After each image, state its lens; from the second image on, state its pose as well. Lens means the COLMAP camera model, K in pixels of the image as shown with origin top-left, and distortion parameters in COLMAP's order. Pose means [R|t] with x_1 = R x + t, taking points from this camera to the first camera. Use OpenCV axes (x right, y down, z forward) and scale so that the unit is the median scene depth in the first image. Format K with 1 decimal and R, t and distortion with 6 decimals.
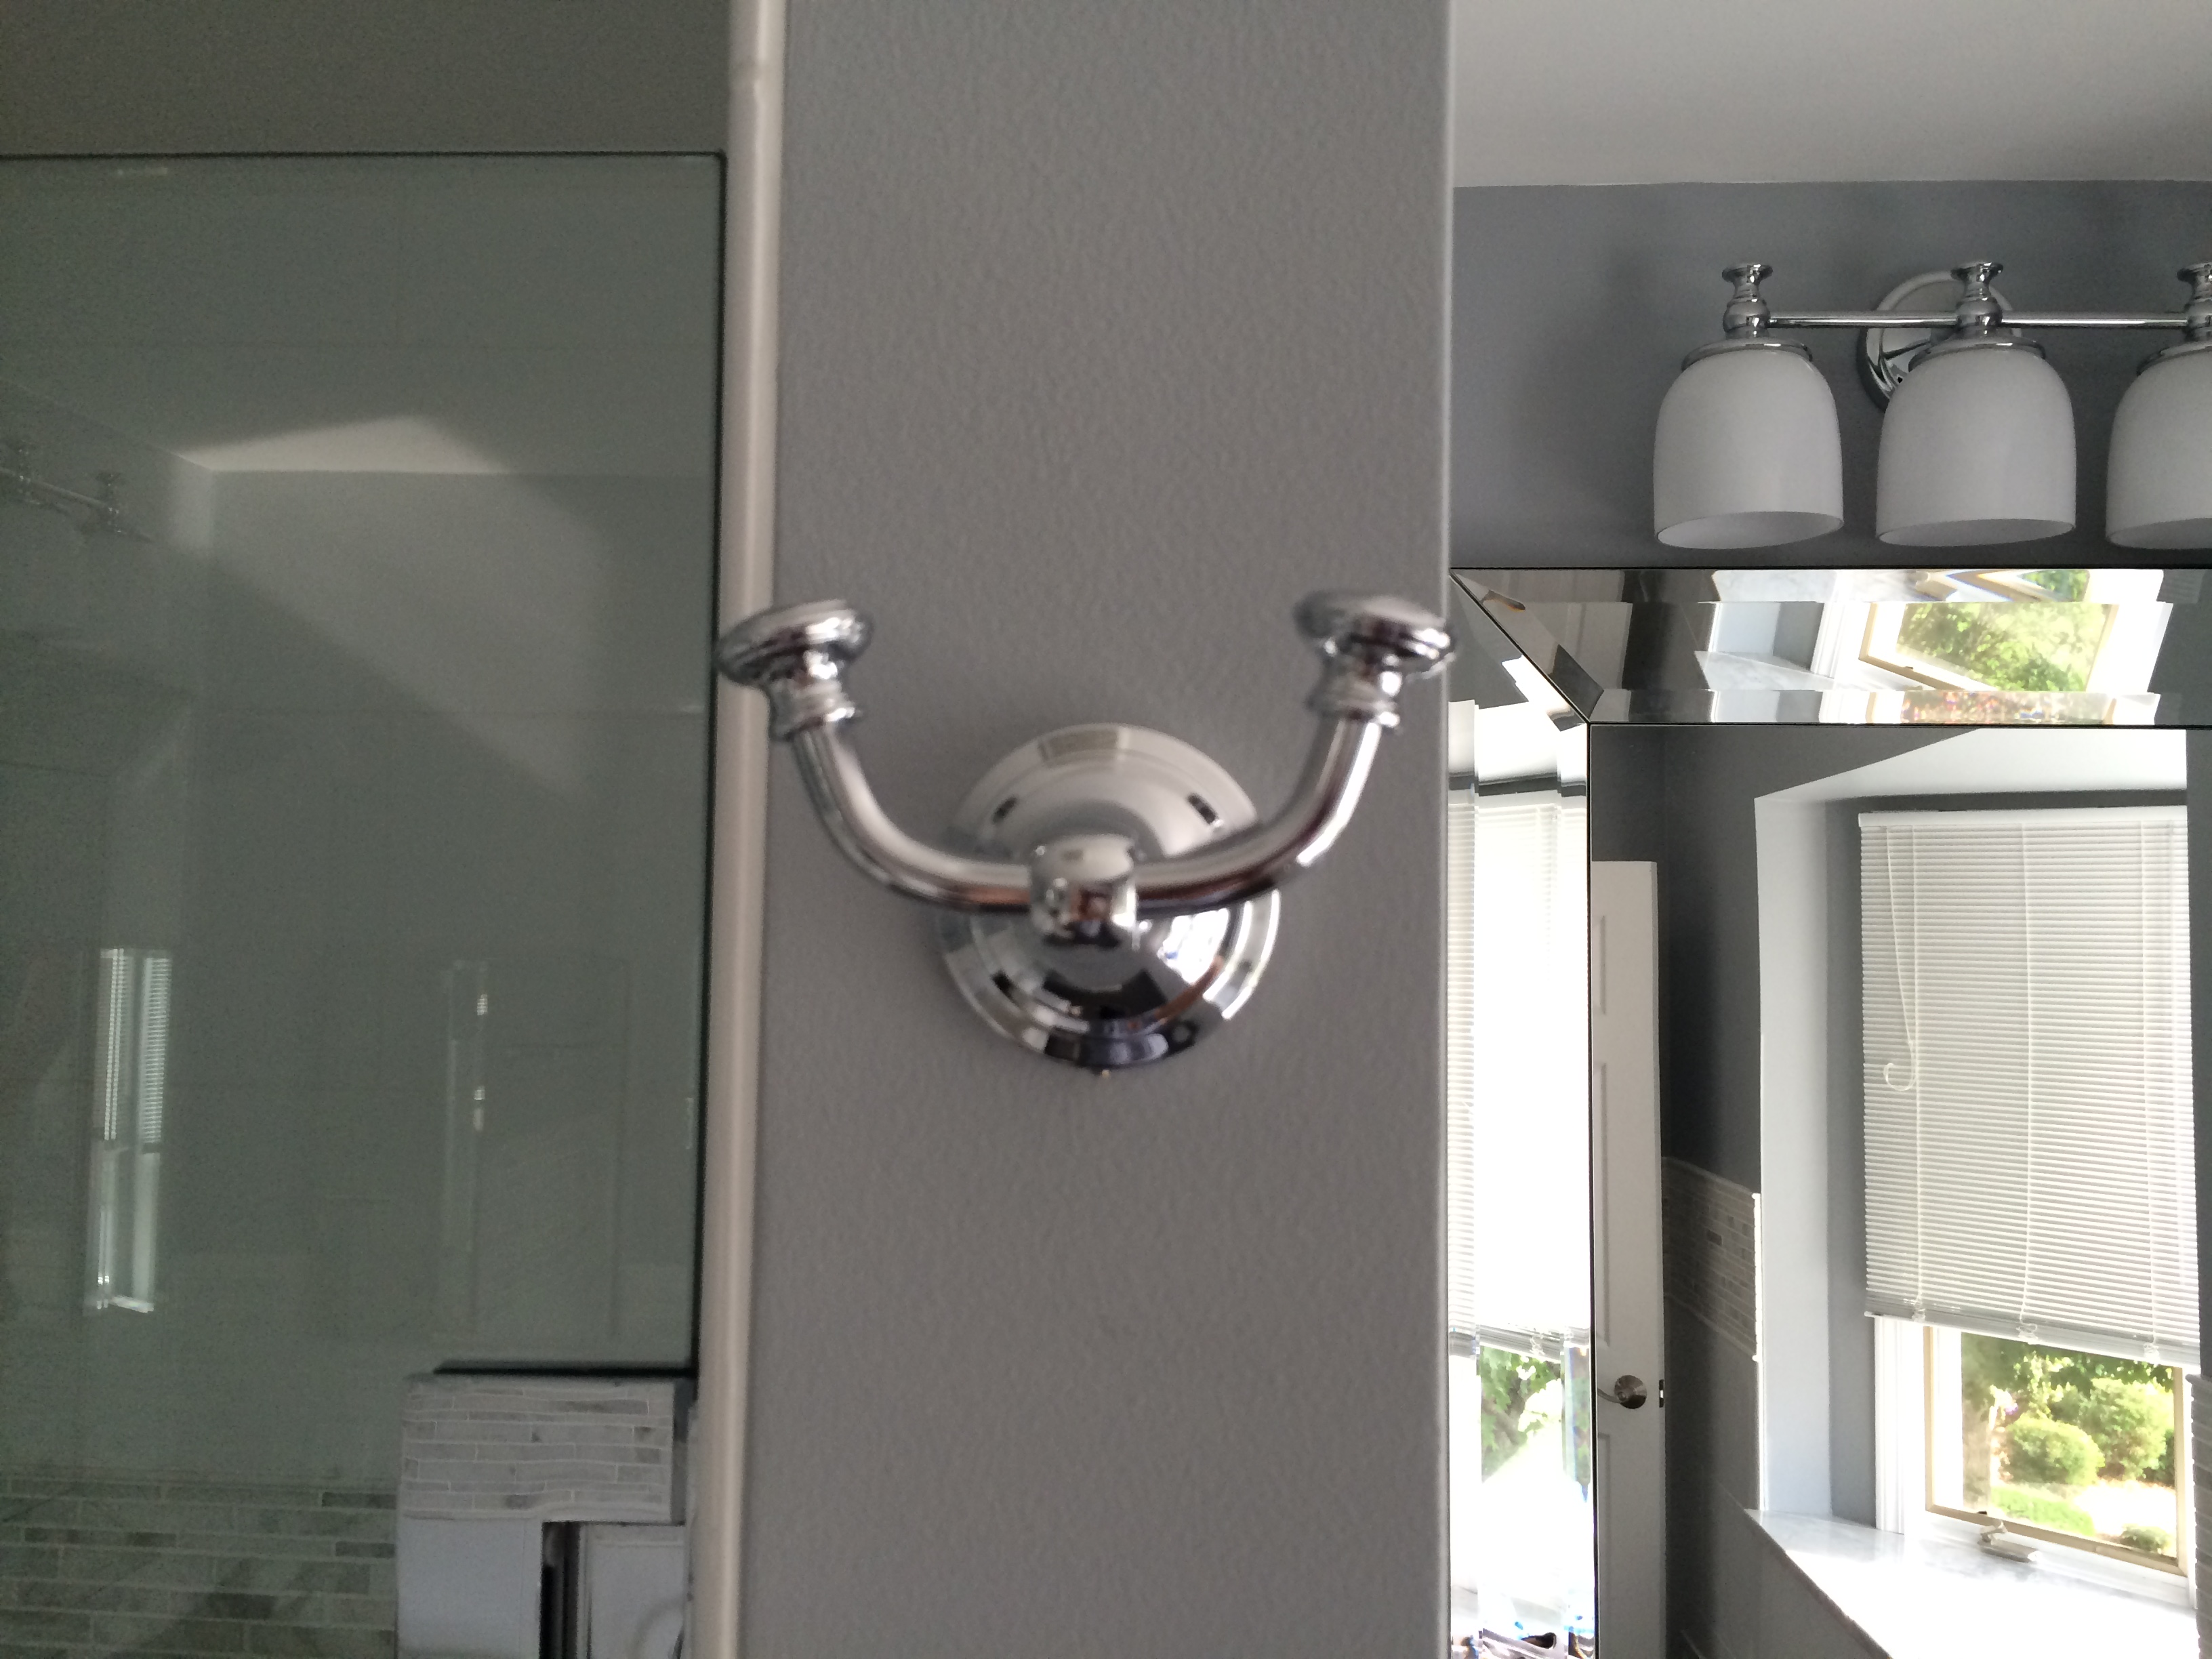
lens RADIAL K [[1891.0, 0, 1105.0], [0, 1891.0, 826.1], [0, 0, 1]] dist [0.095565, -0.125910]
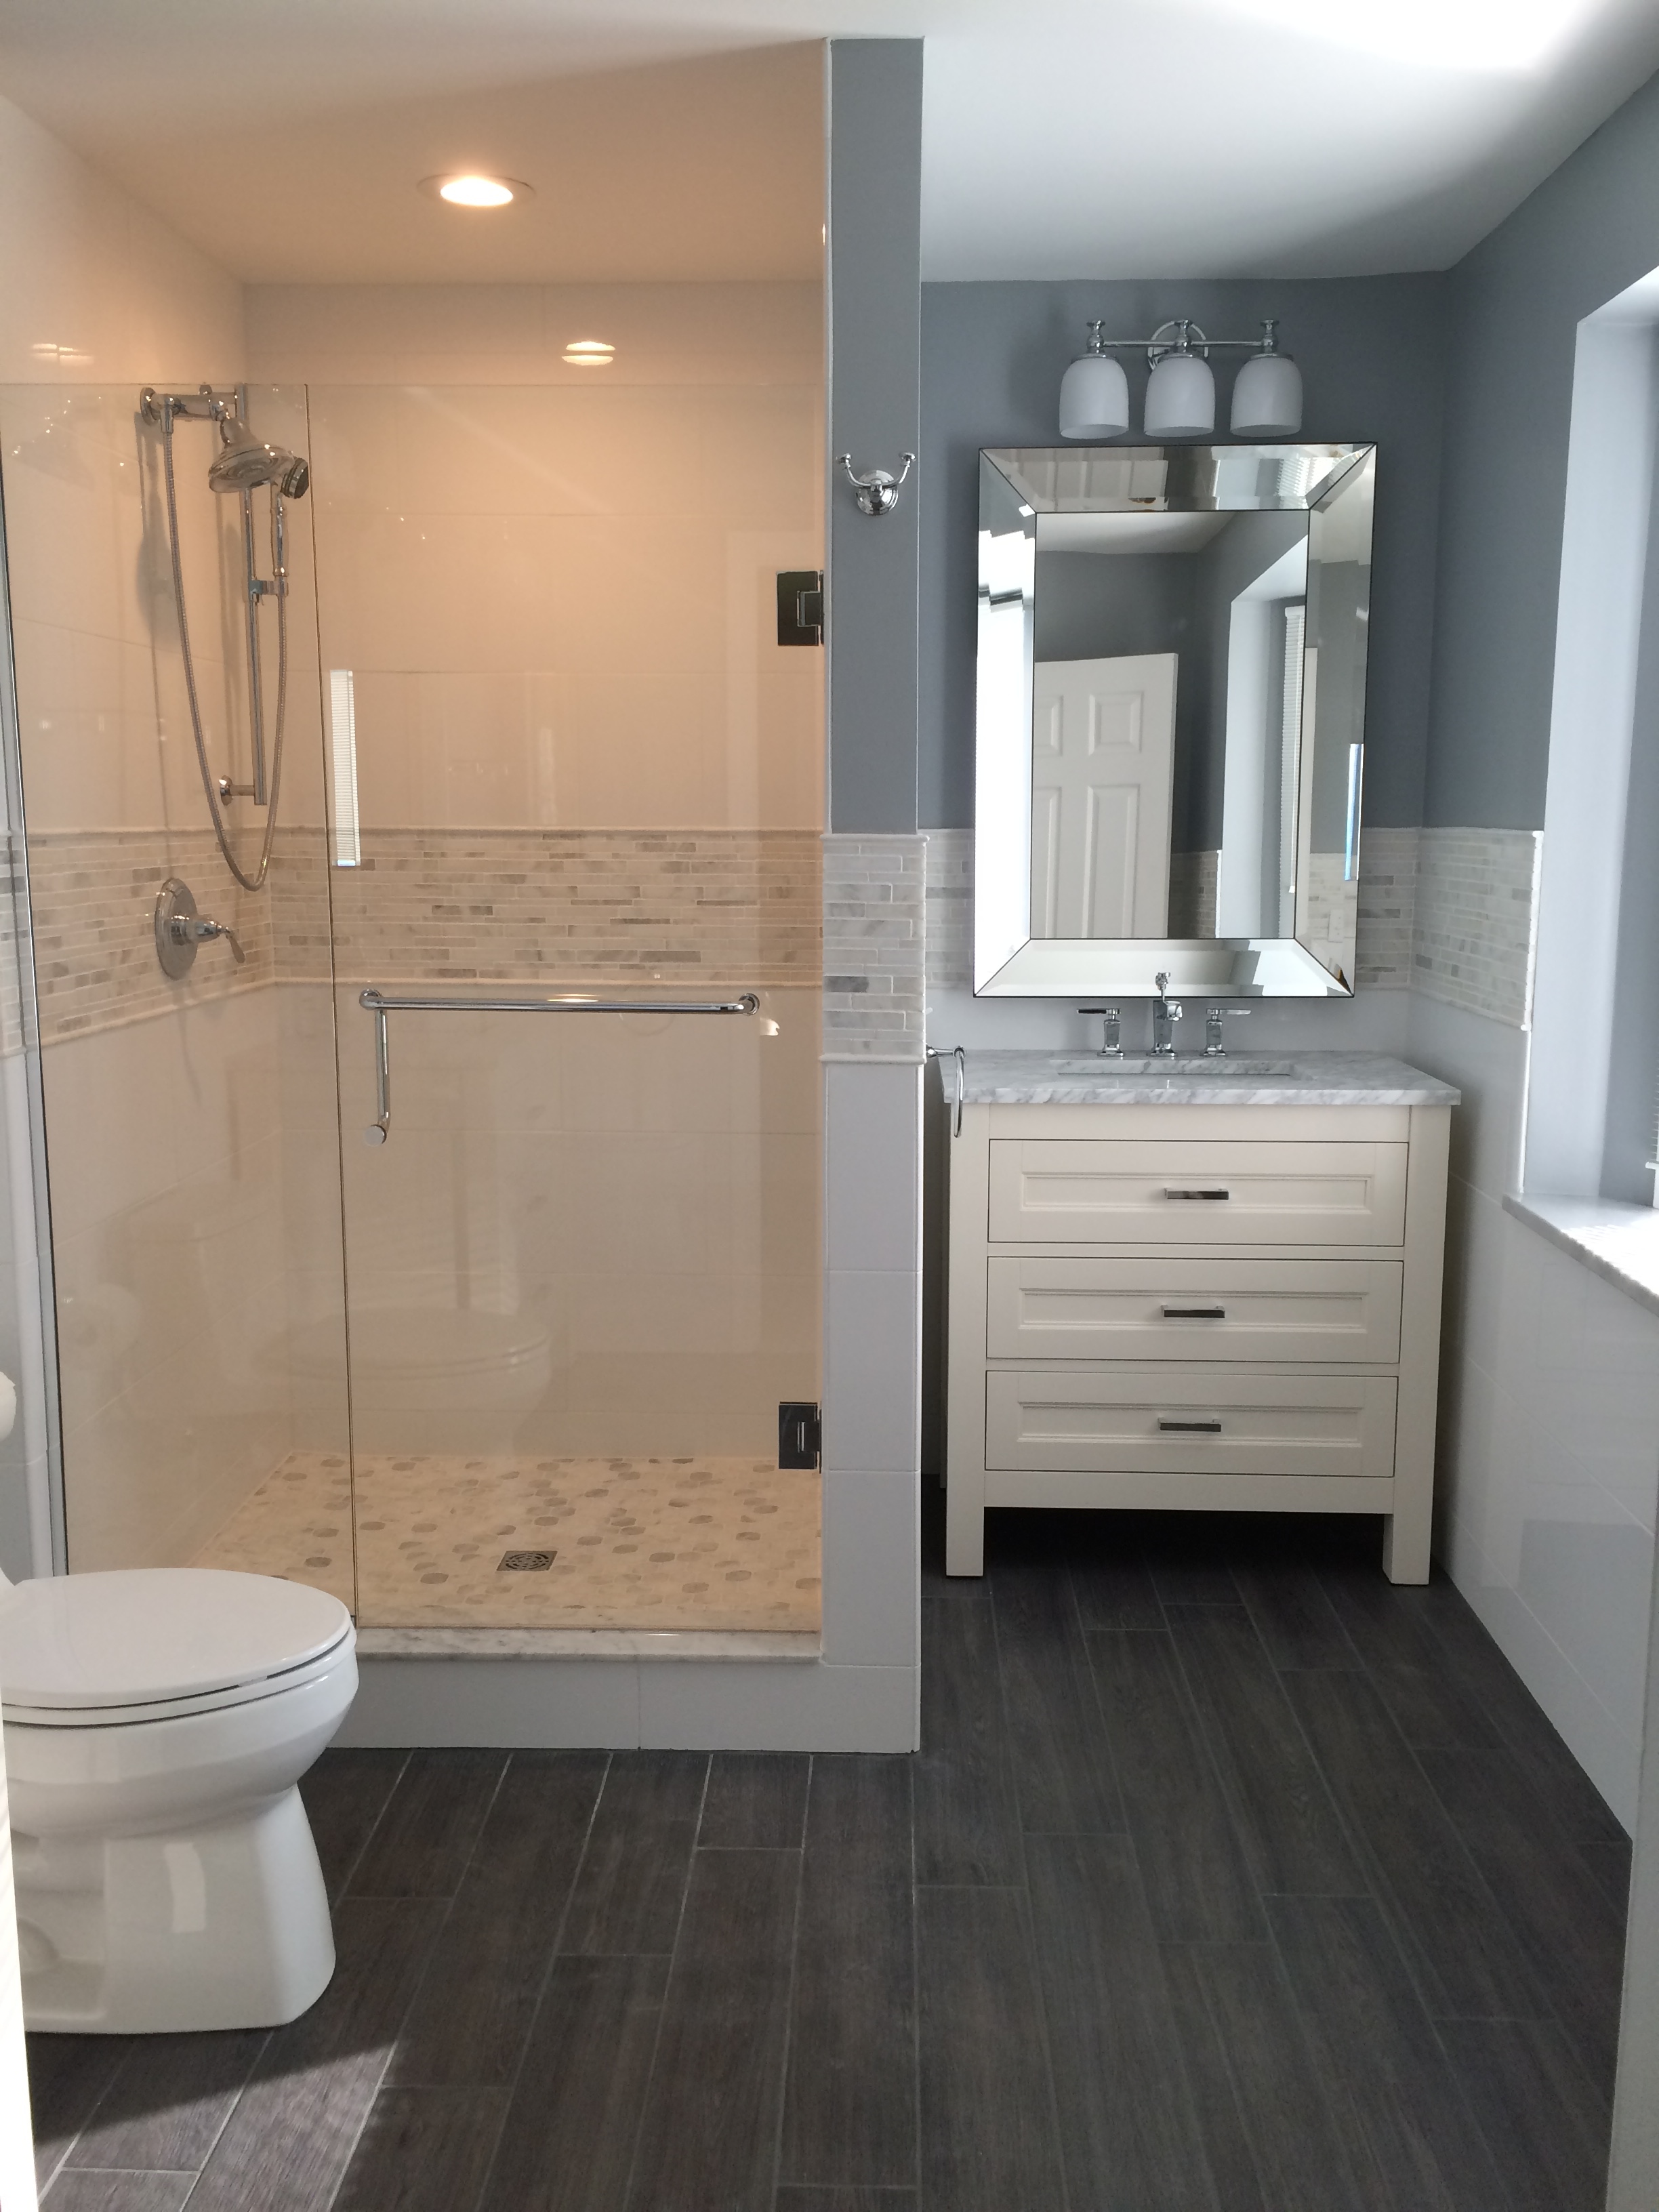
lens RADIAL K [[1891.0, 0, 829.5], [0, 1891.0, 1106.0], [0, 0, 1]] dist [0.095565, -0.125910]
pose [[0.999461, -0.018993, 0.026783, -0.100914], [0.013350, 0.980310, 0.197011, 0.215124], [-0.029998, -0.196547, 0.980035, -1.631534]]
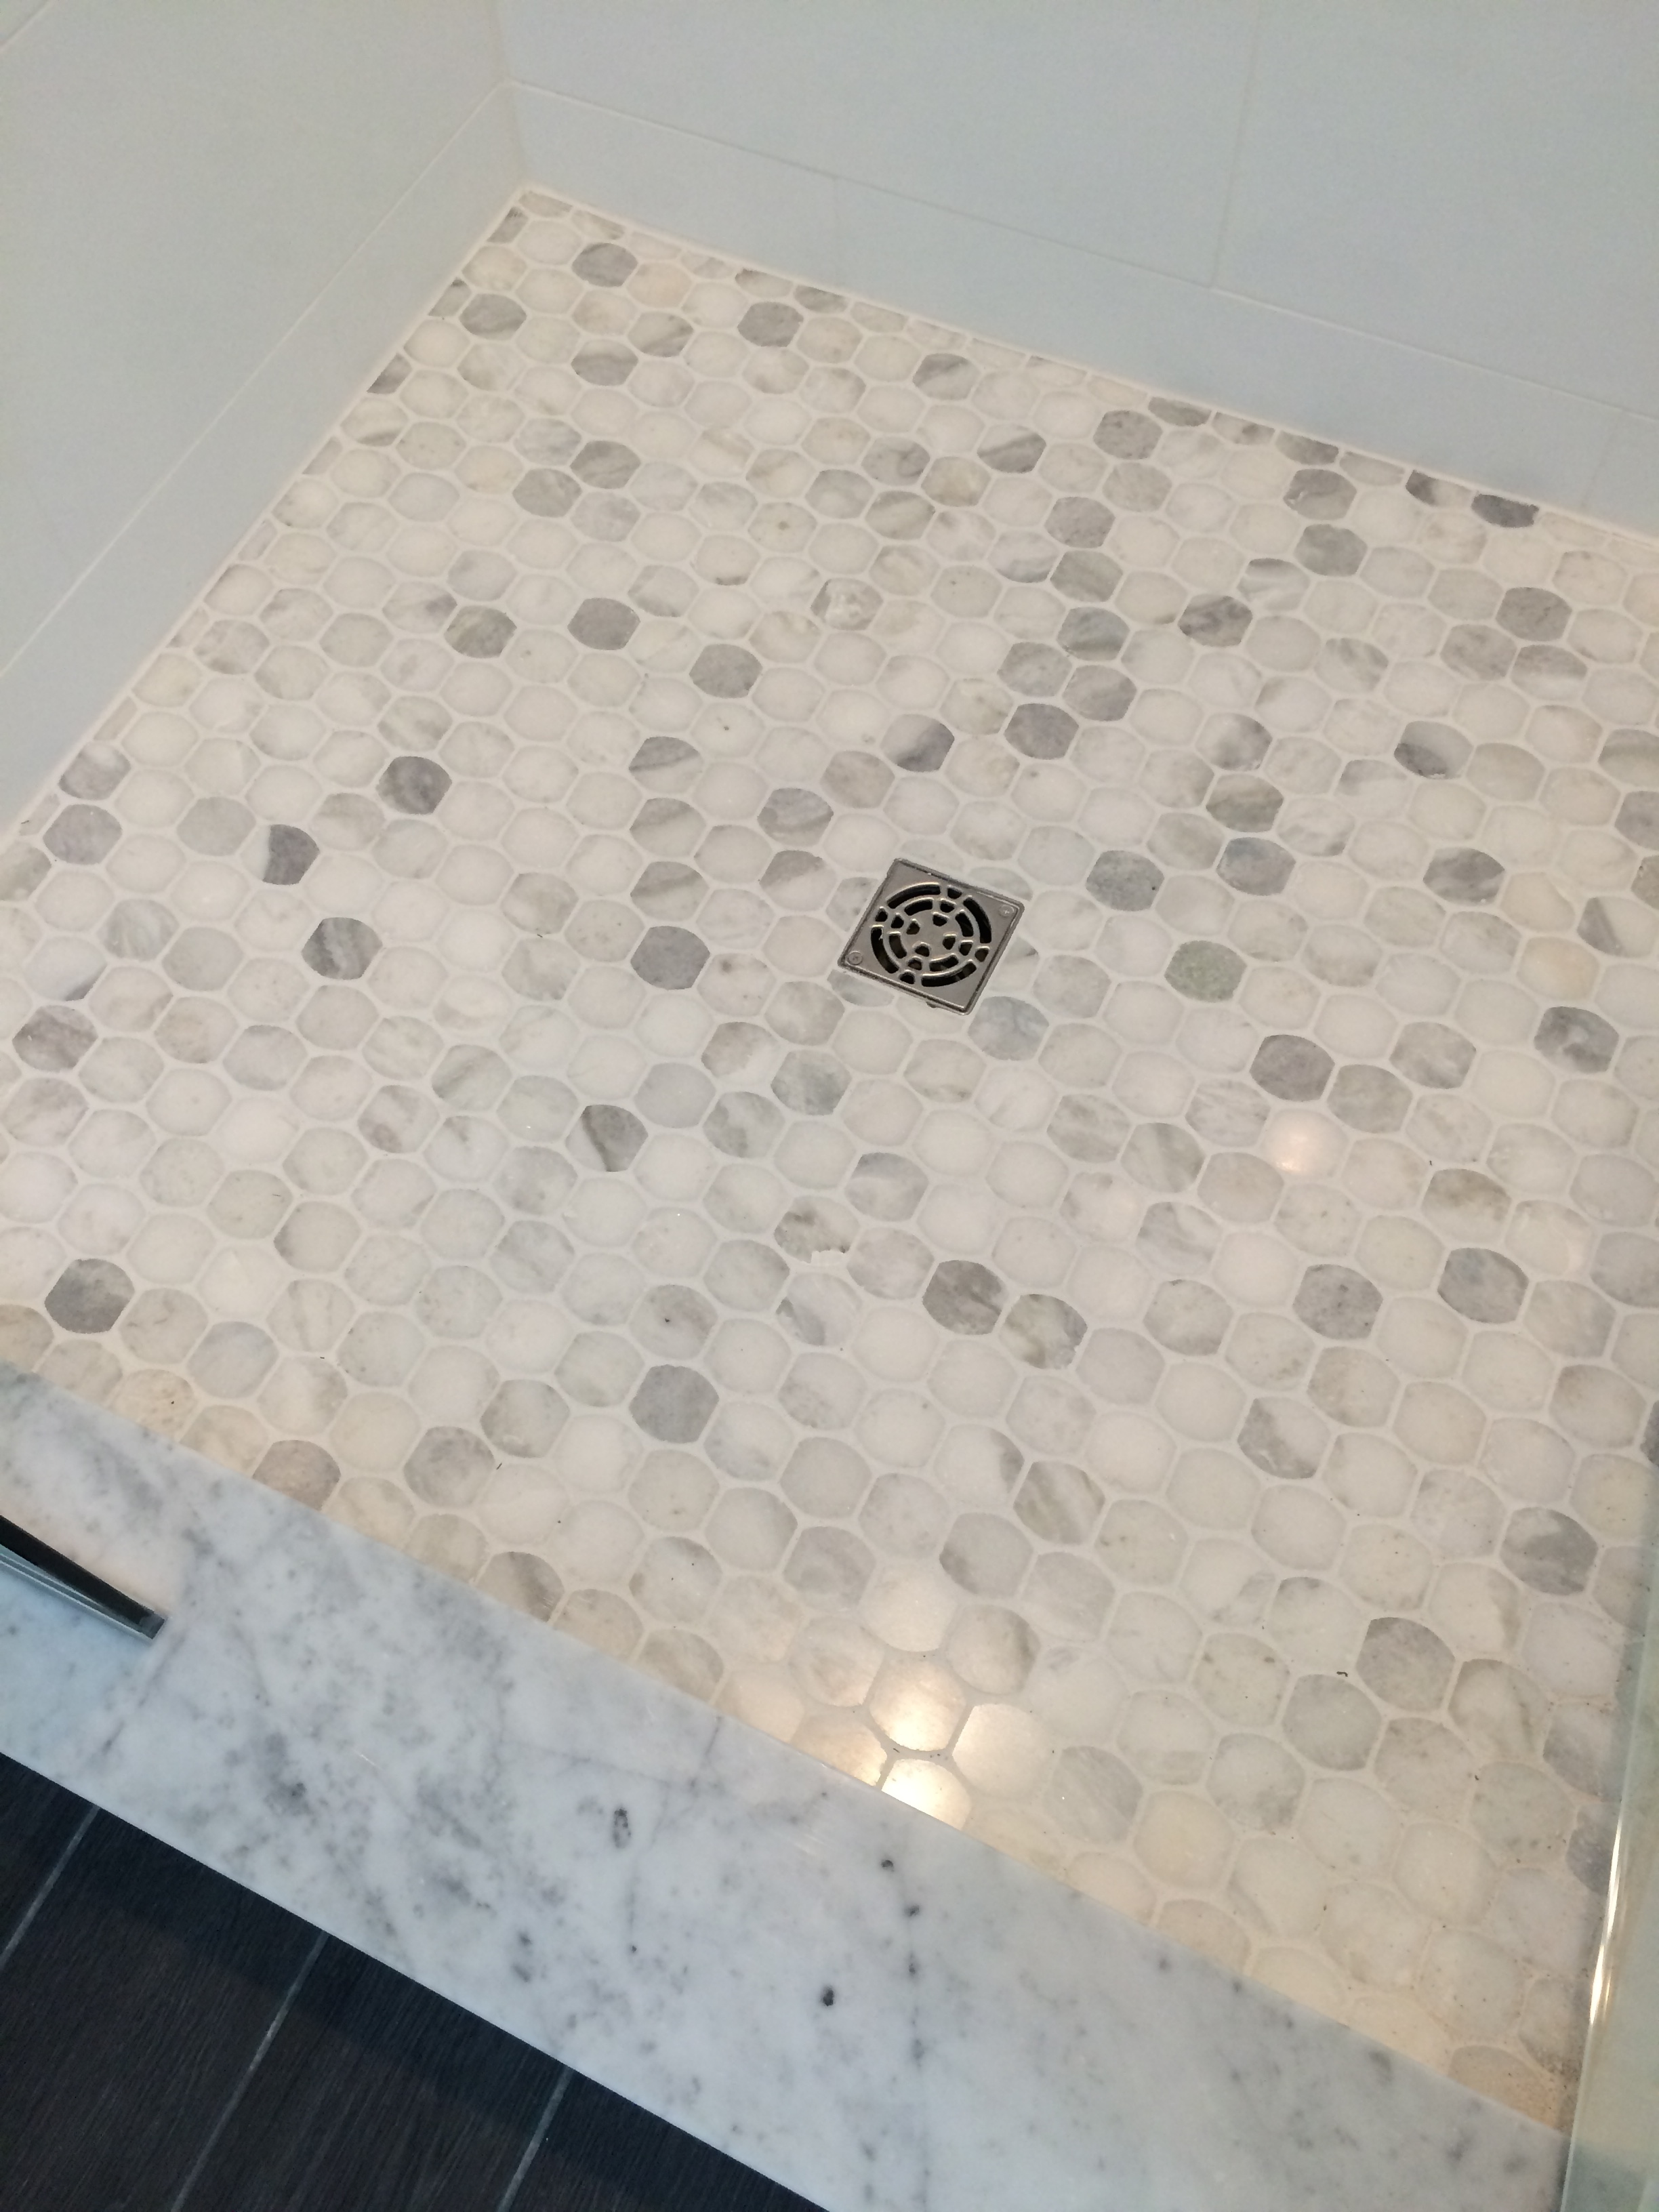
lens RADIAL K [[1891.0, 0, 829.5], [0, 1891.0, 1106.0], [0, 0, 1]] dist [0.095565, -0.125910]
pose [[0.926076, 0.312815, -0.211020, -0.268007], [0.060098, 0.429822, 0.900911, 0.503200], [0.372519, -0.846995, 0.379248, 0.244462]]
